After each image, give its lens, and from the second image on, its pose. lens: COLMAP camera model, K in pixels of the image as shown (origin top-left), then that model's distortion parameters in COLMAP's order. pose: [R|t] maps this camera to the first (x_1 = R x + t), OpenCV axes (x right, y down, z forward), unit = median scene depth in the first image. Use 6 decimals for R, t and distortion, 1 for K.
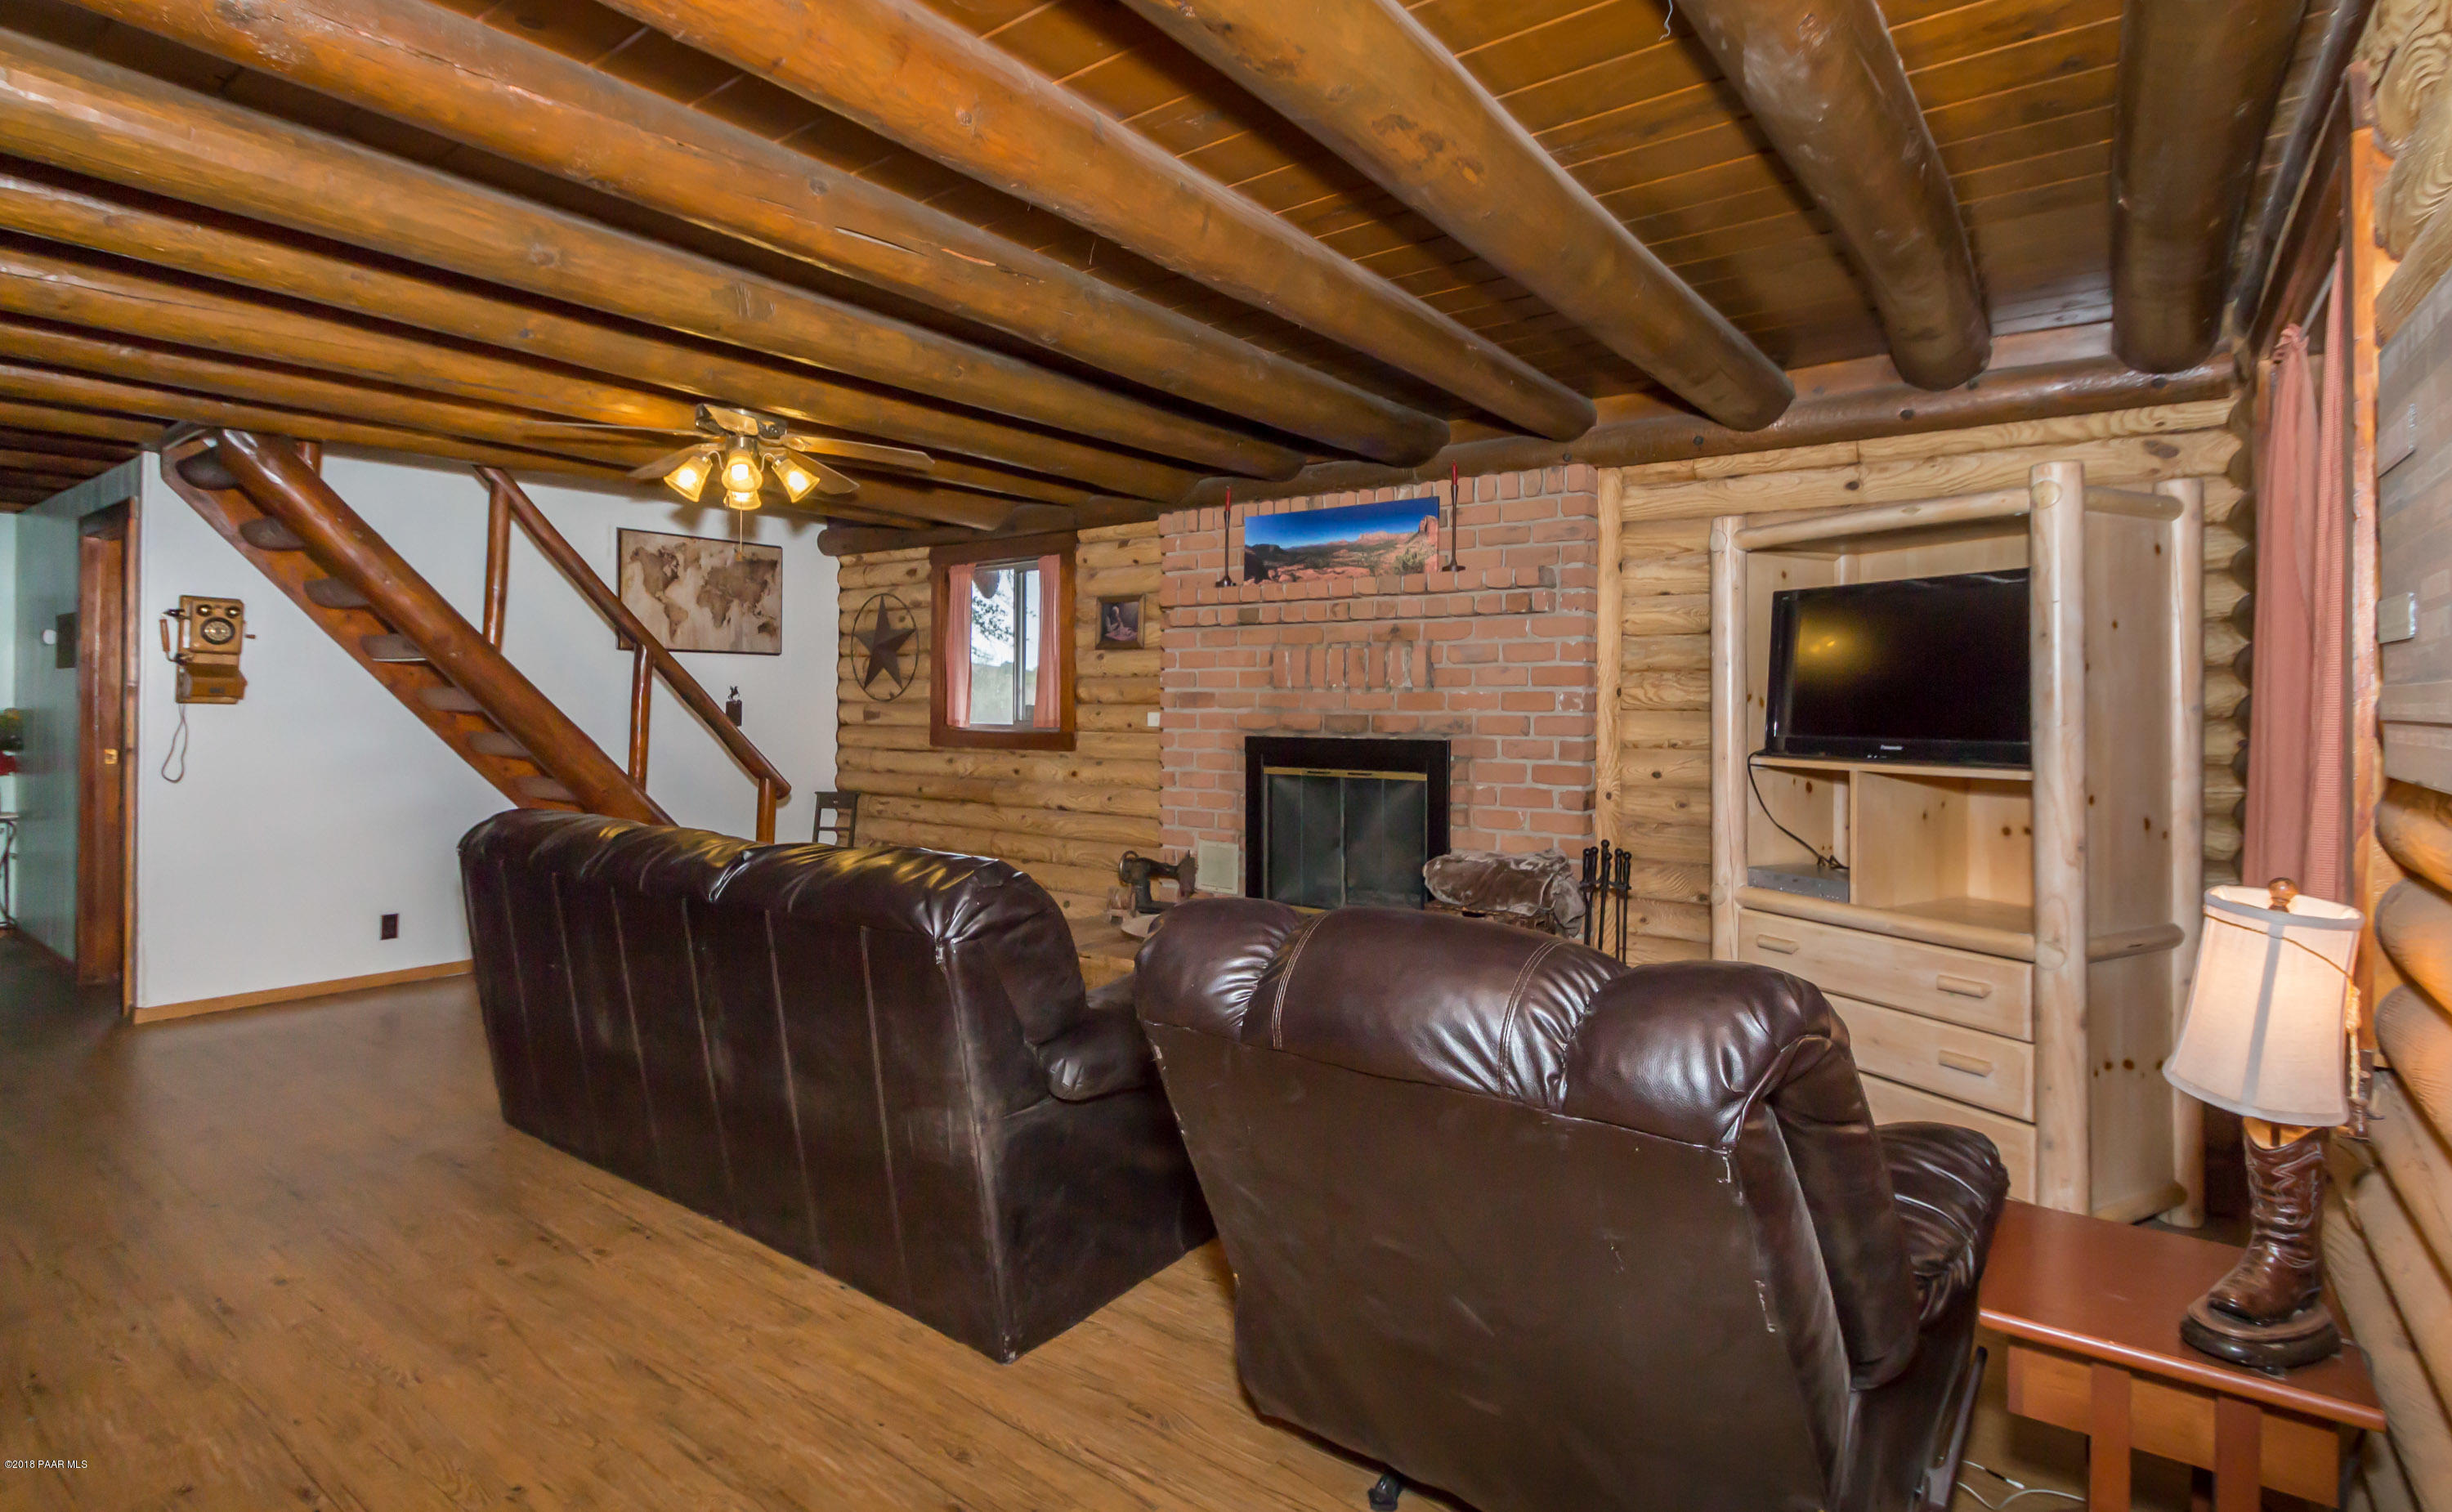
lens RADIAL K [[1198.5, 0, 1226.8], [0, 1198.5, 701.1], [0, 0, 1]] dist [0.002042, 0.000206]
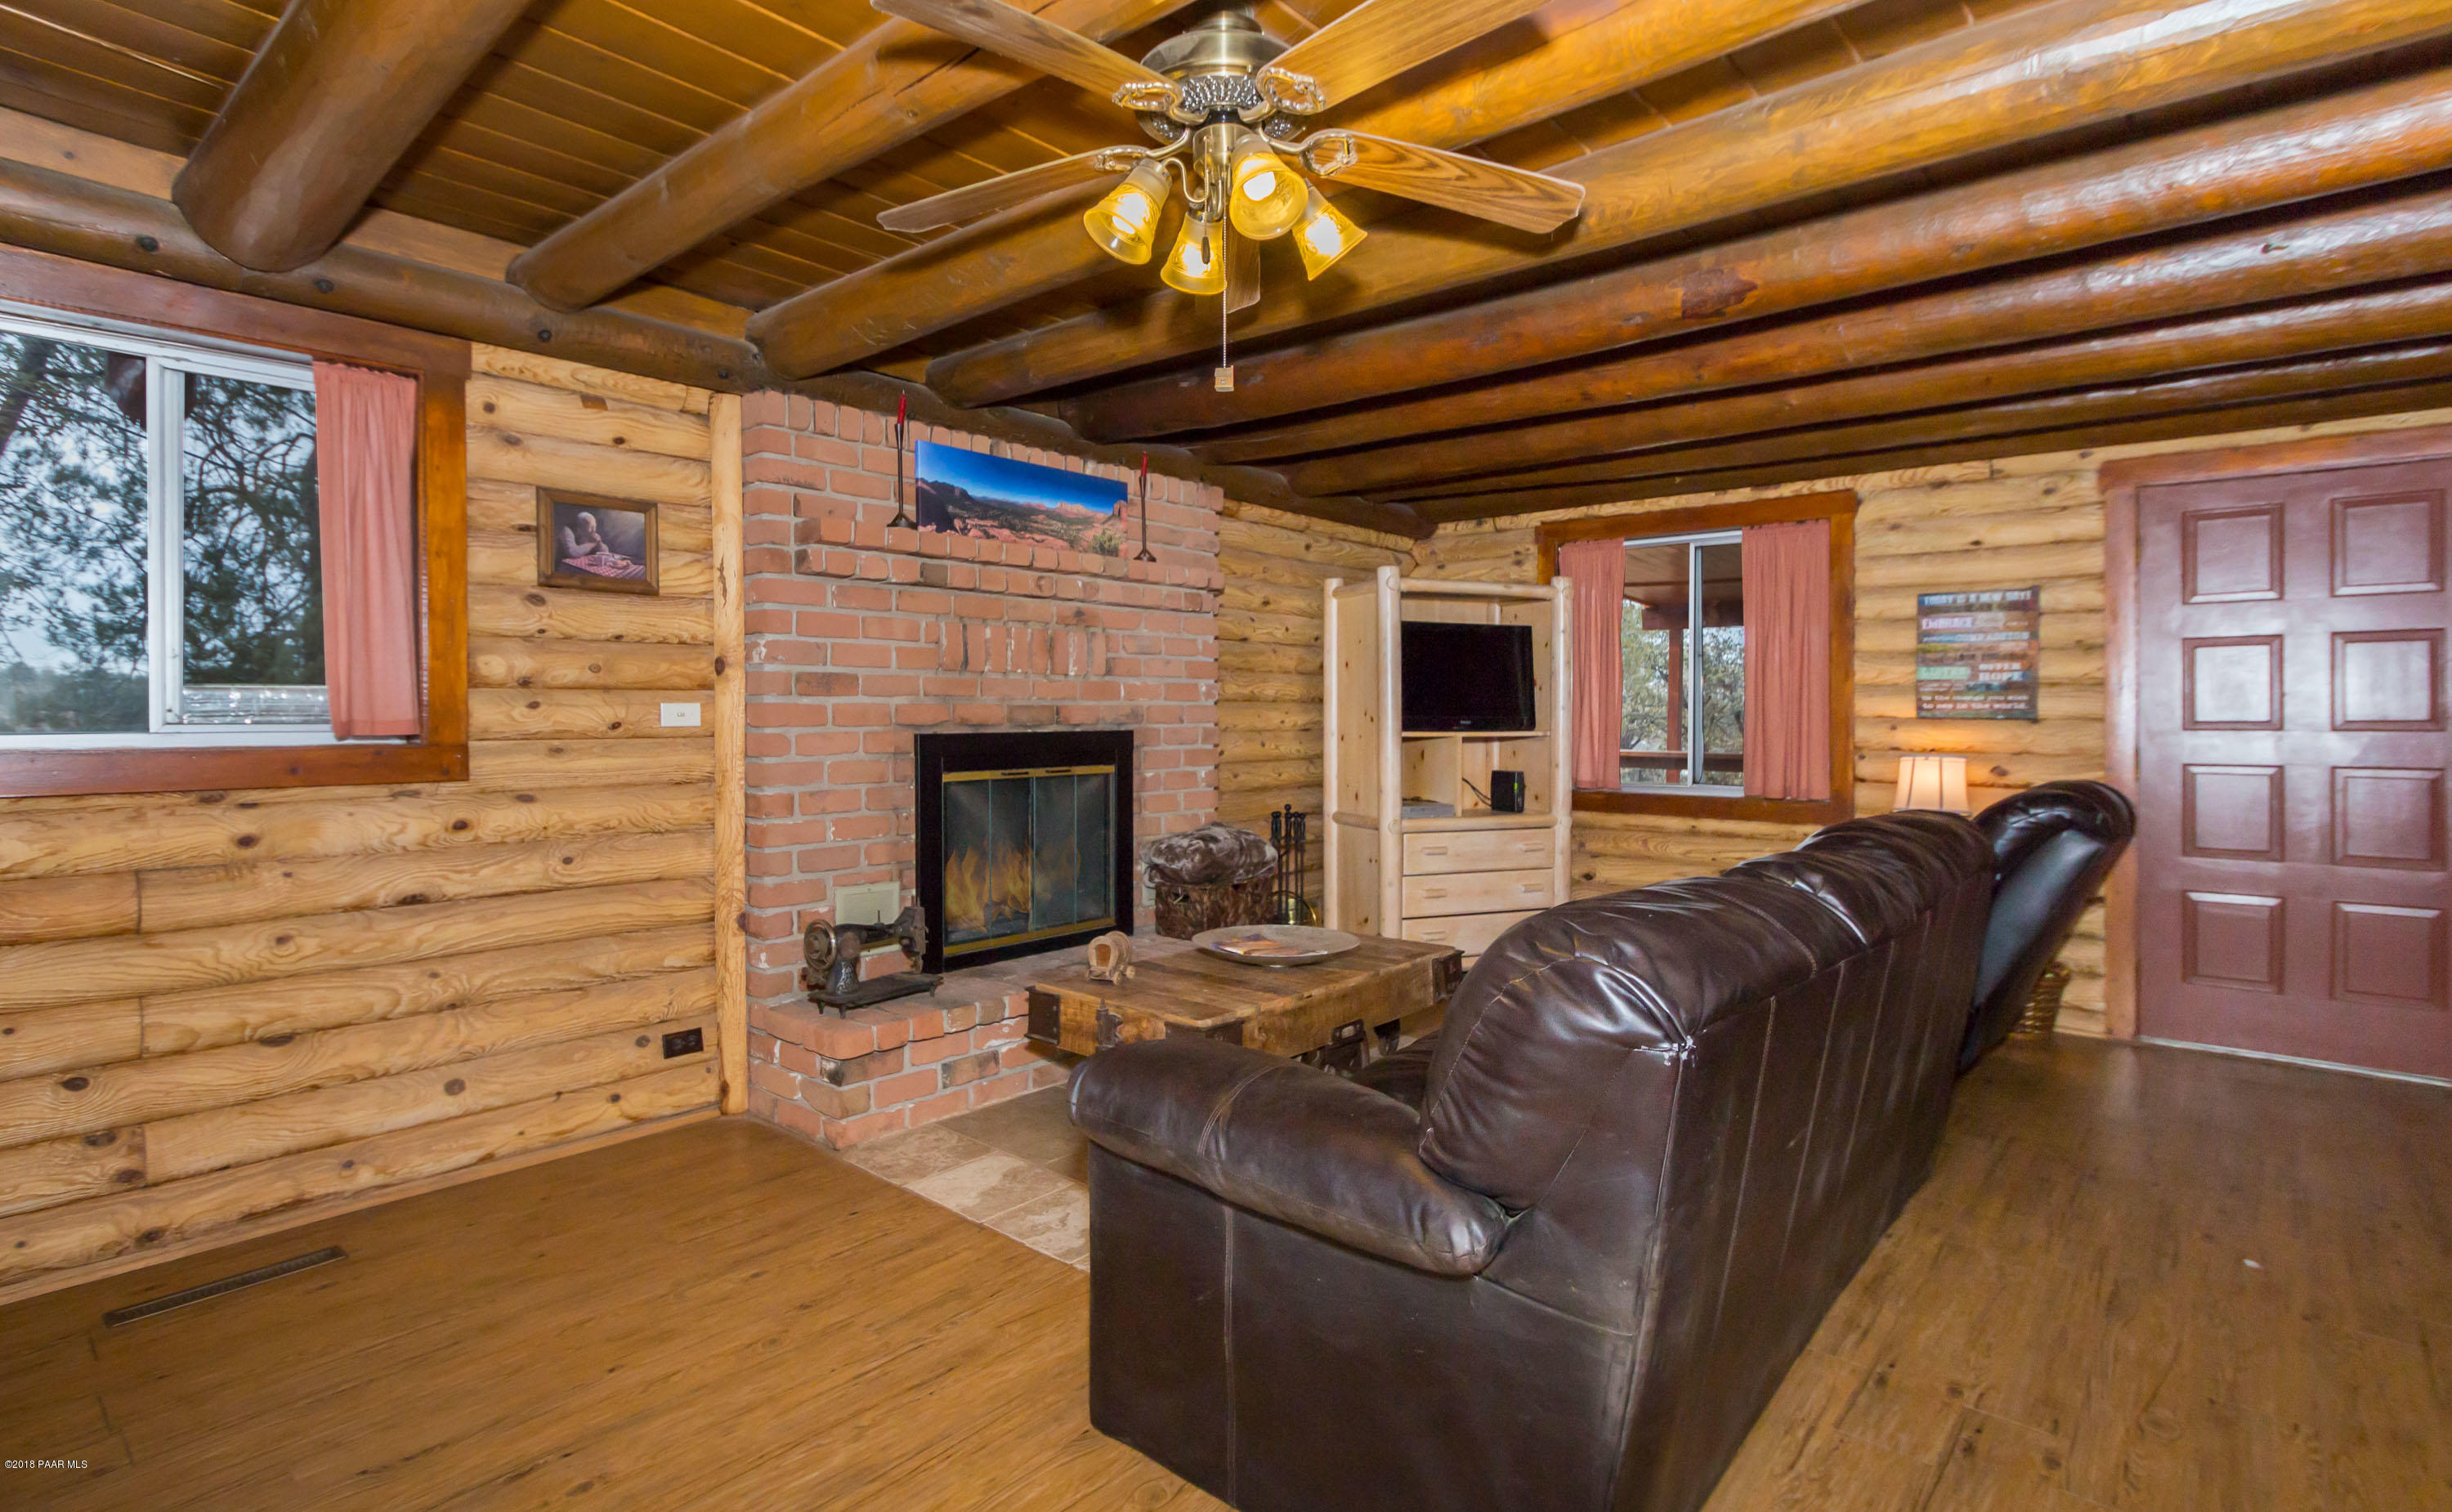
lens RADIAL K [[1181.1, 0, 1205.7], [0, 1181.1, 724.4], [0, 0, 1]] dist [-0.000068, -0.000747]
pose [[0.073227, -0.017861, 0.997155, -0.695947], [-0.005369, 0.999818, 0.018303, 0.008391], [-0.997301, -0.006694, 0.073118, 0.758836]]
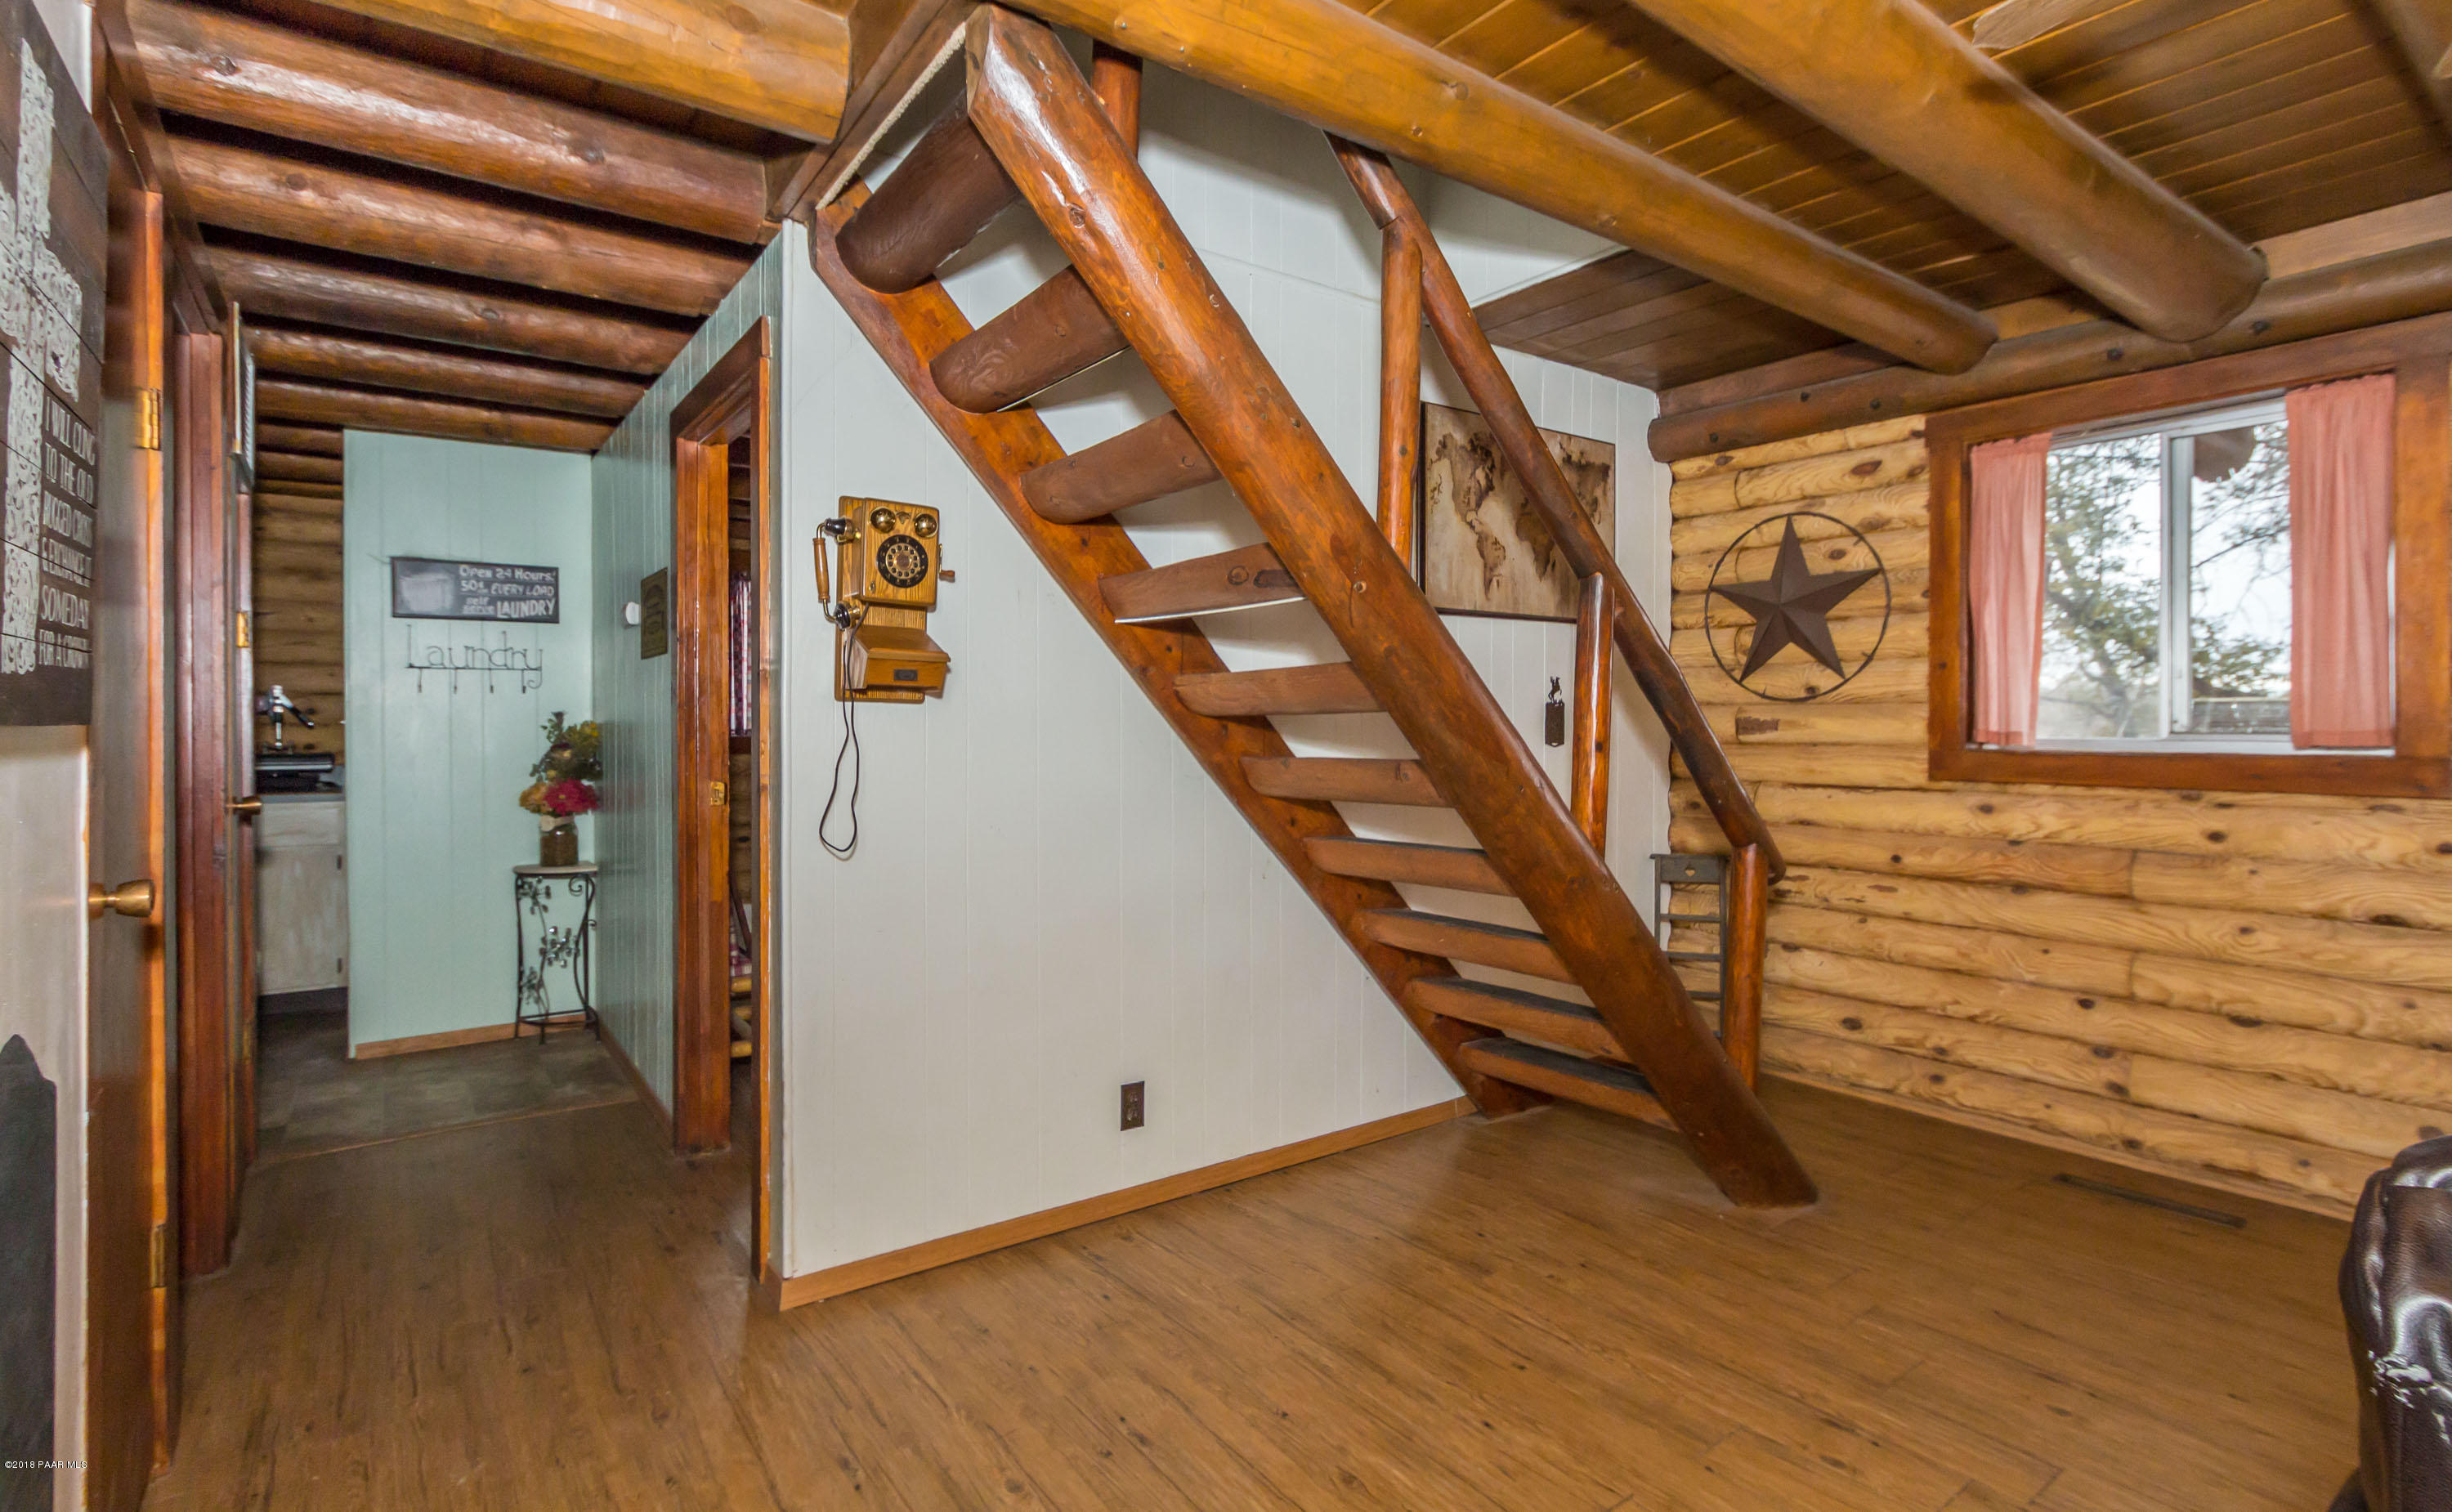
lens RADIAL K [[1181.1, 0, 1205.7], [0, 1181.1, 724.4], [0, 0, 1]] dist [-0.000068, -0.000747]
pose [[0.952892, -0.005255, -0.303264, -0.512551], [0.006564, 0.999973, 0.003298, 0.010168], [0.303239, -0.005133, 0.952901, 0.503894]]
